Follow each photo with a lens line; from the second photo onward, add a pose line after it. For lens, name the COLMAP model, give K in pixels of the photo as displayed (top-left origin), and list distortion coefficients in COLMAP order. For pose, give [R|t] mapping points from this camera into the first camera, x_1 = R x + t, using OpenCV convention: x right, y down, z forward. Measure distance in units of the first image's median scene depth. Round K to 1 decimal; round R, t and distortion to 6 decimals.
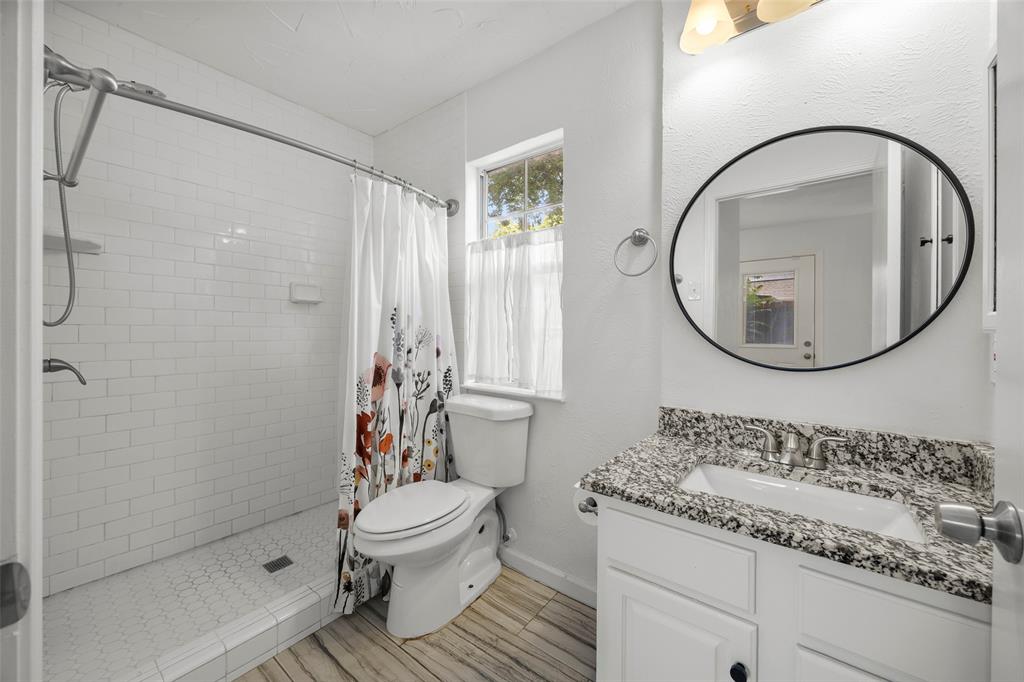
lens RADIAL K [[393.1, 0, 511.0], [0, 393.1, 332.3], [0, 0, 1]] dist [-0.001061, -0.000134]
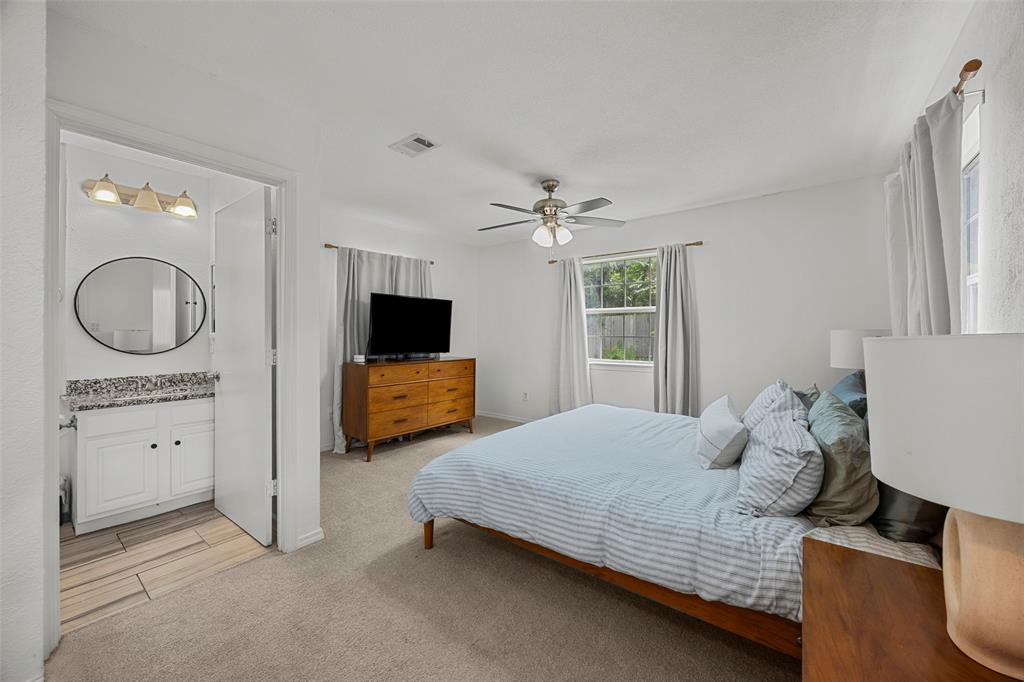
lens RADIAL K [[393.1, 0, 511.3], [0, 393.1, 330.0], [0, 0, 1]] dist [-0.001061, -0.000134]
pose [[-0.015571, 0.000487, 0.999879, -1.641451], [0.002593, 0.999997, -0.000447, -0.043709], [-0.999875, 0.002586, -0.015572, -1.148393]]
